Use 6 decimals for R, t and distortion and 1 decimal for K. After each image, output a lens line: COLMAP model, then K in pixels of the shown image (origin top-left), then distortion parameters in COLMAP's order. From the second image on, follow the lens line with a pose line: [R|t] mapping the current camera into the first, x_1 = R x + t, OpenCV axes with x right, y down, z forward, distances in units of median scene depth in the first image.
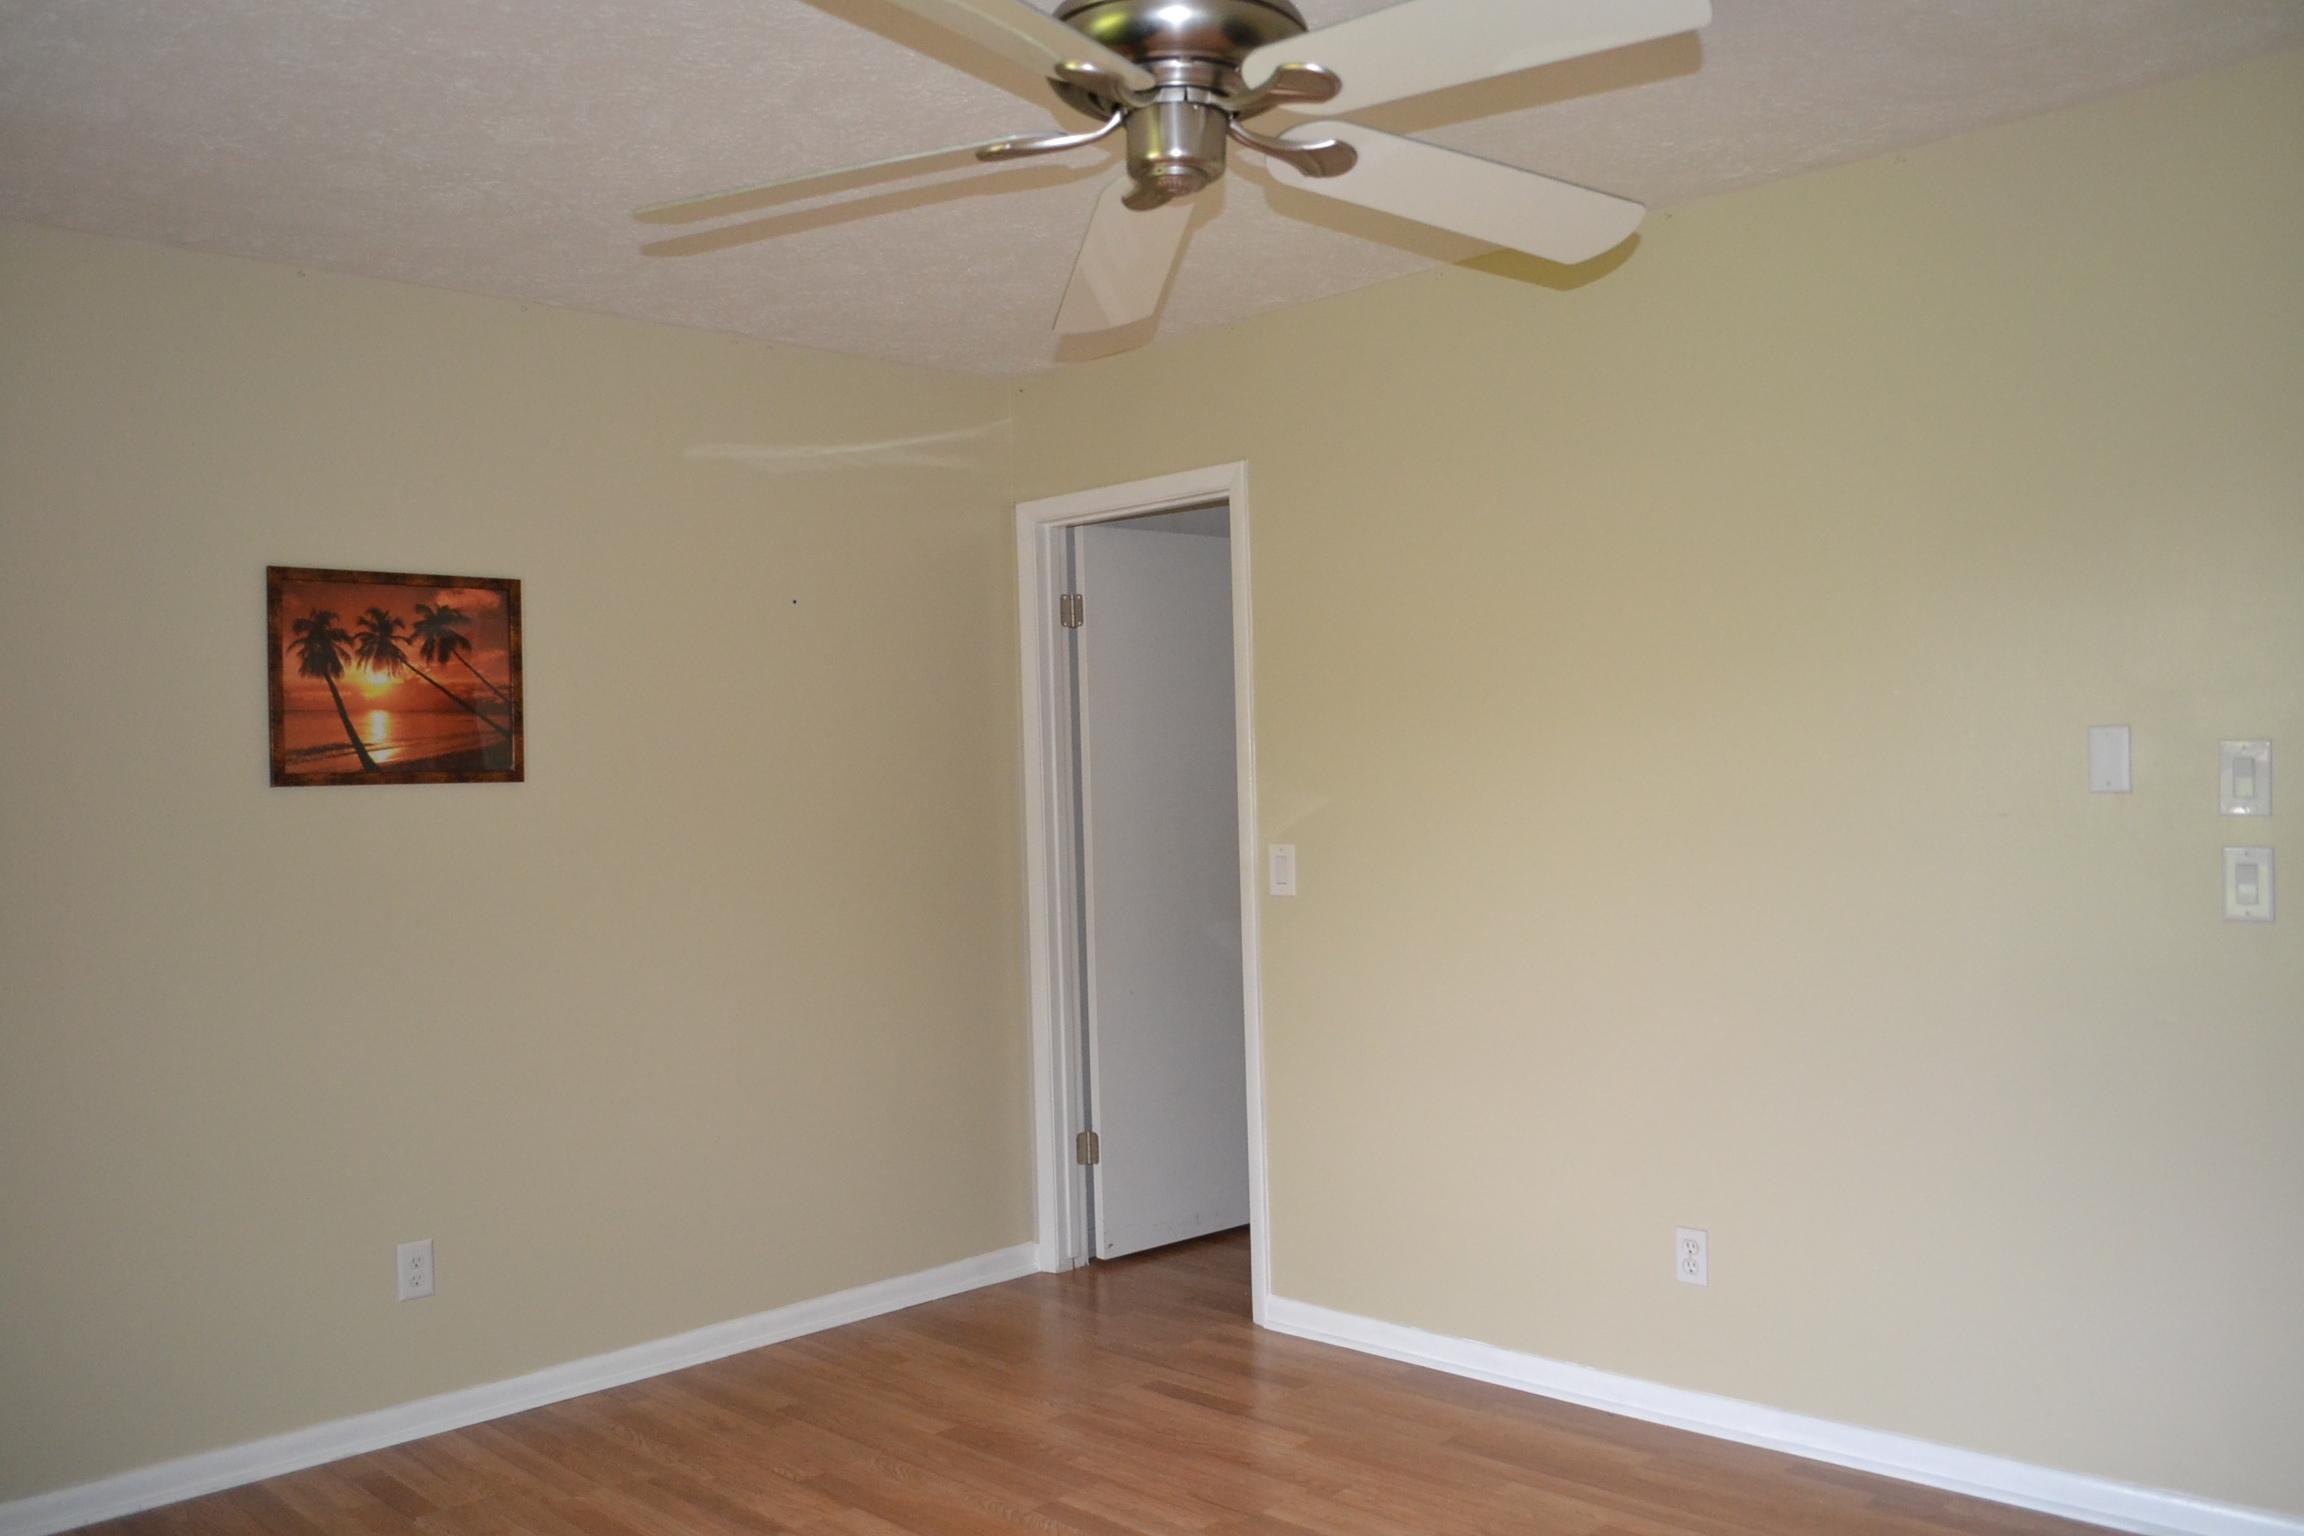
lens RADIAL K [[1835.1, 0, 1134.0], [0, 1835.1, 781.0], [0, 0, 1]] dist [-0.082672, 0.010151]
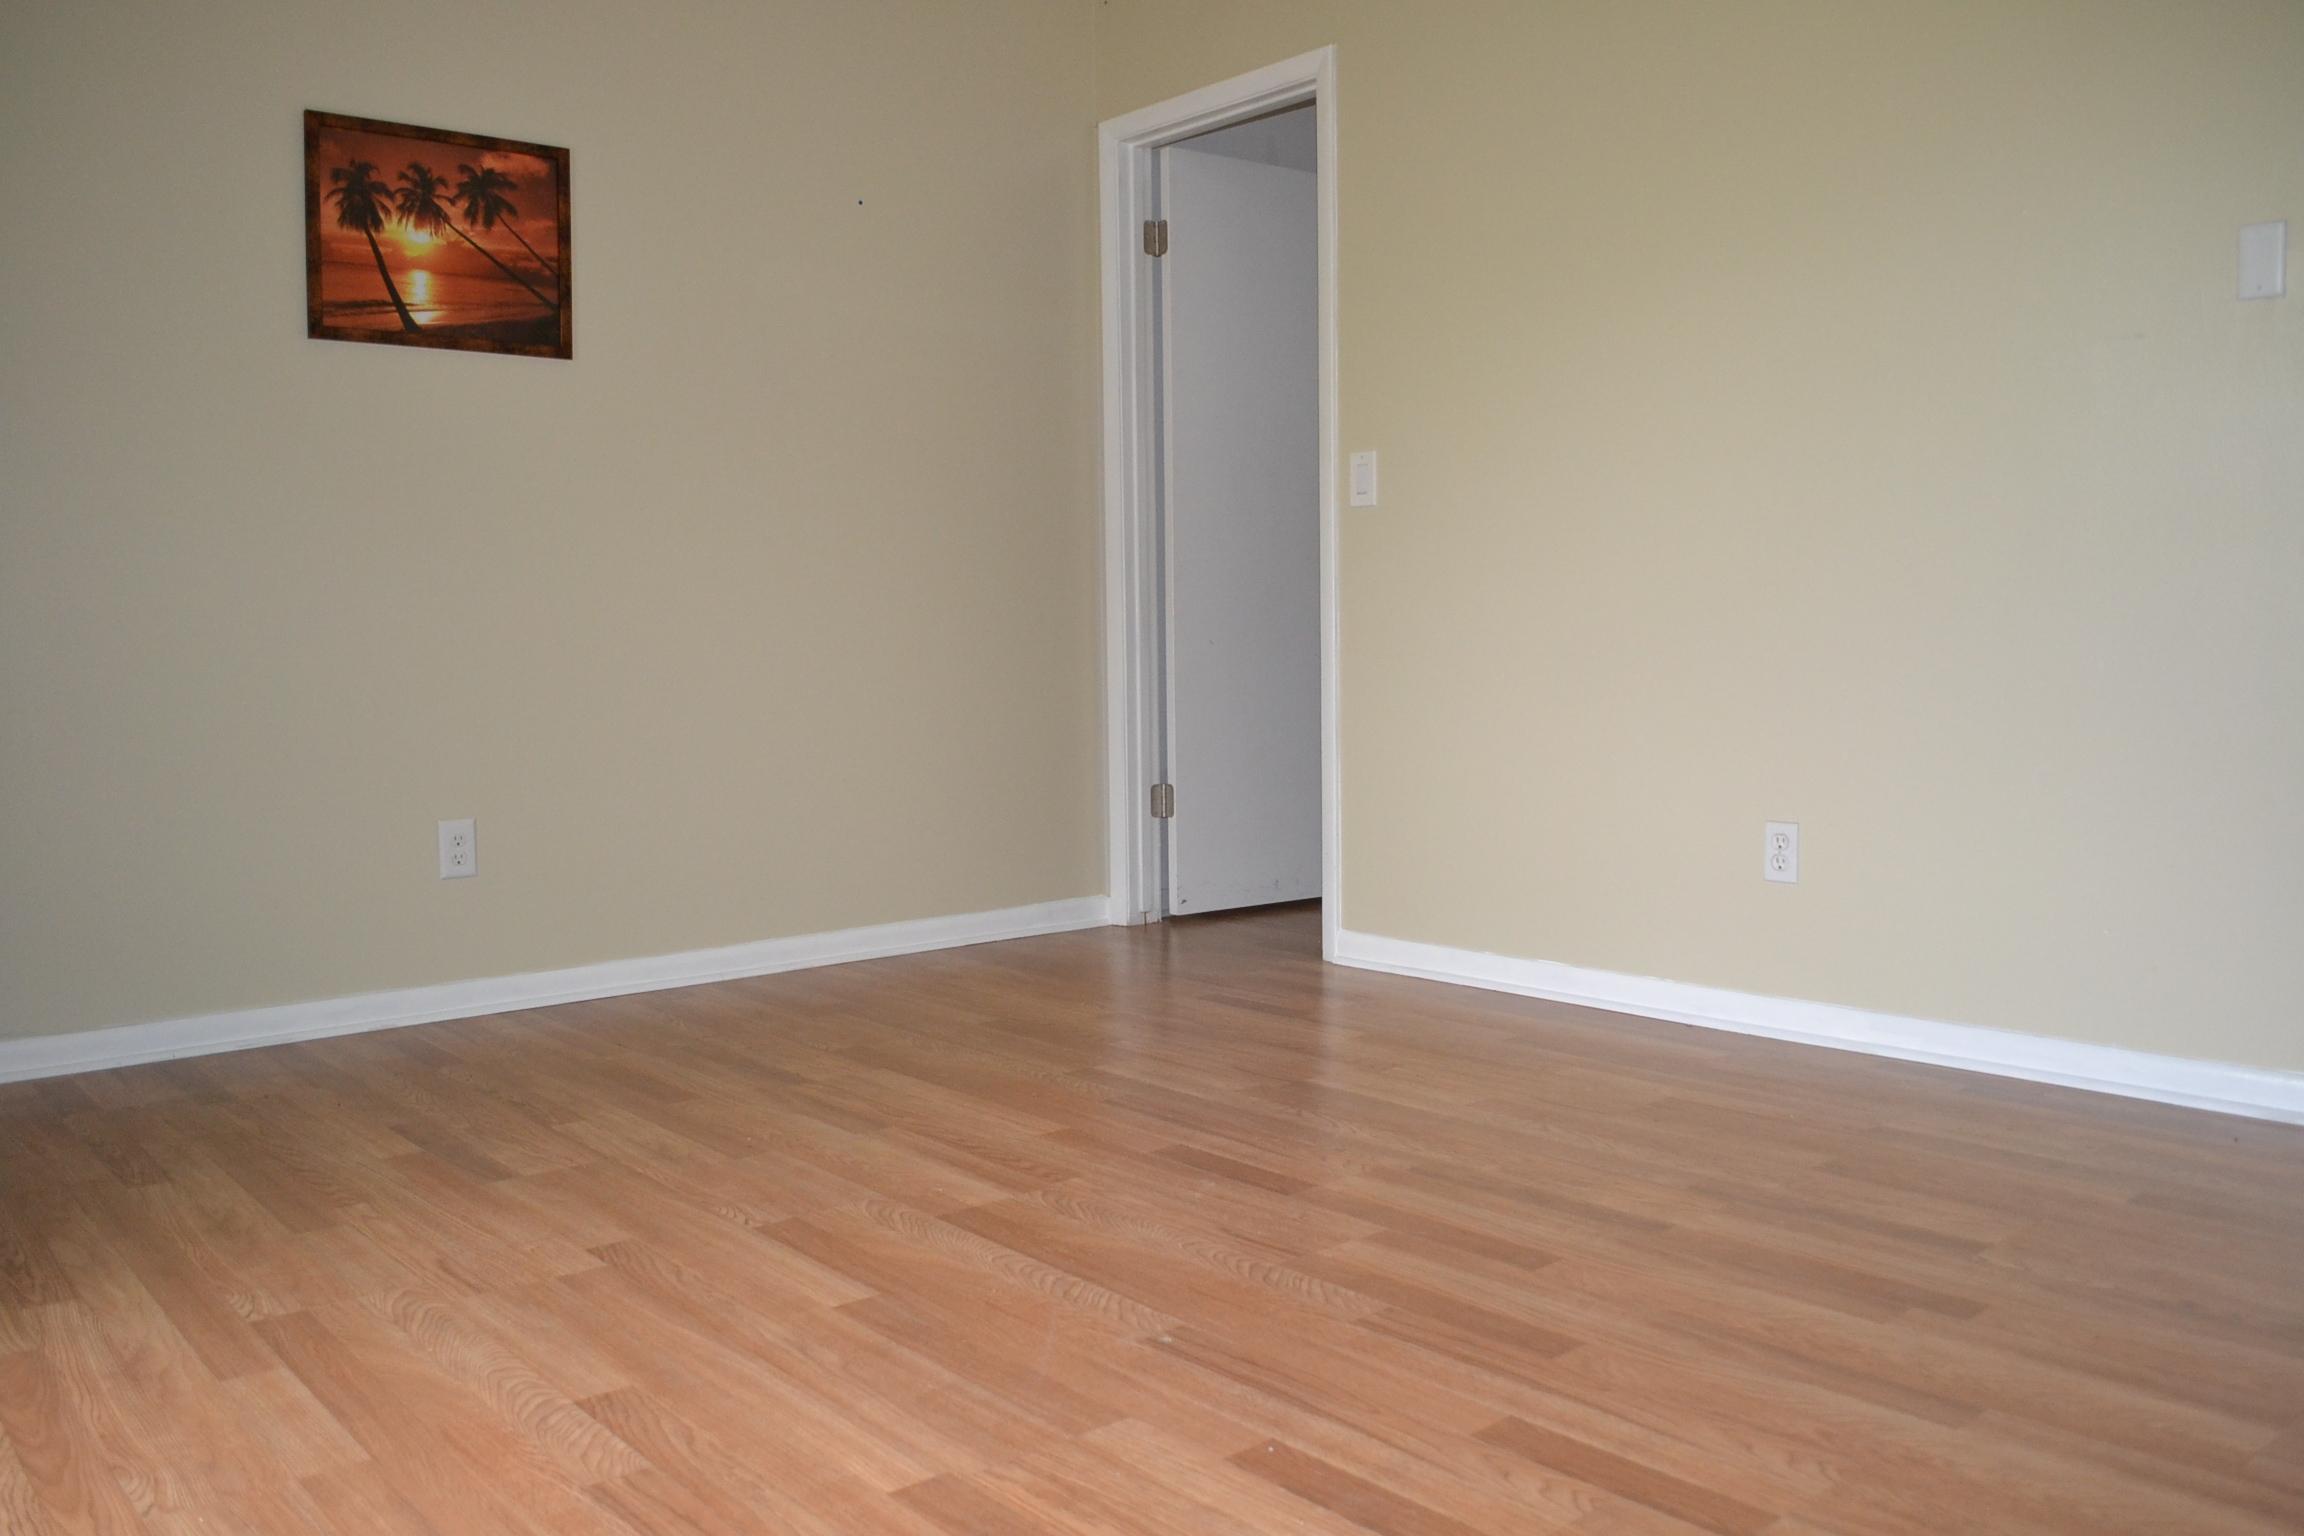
lens RADIAL K [[1835.1, 0, 1134.0], [0, 1835.1, 781.0], [0, 0, 1]] dist [-0.082672, 0.010151]
pose [[0.996870, 0.022664, -0.075745, 0.043485], [-0.016501, 0.996575, 0.081033, 0.147841], [0.077322, -0.079530, 0.993829, 0.046105]]
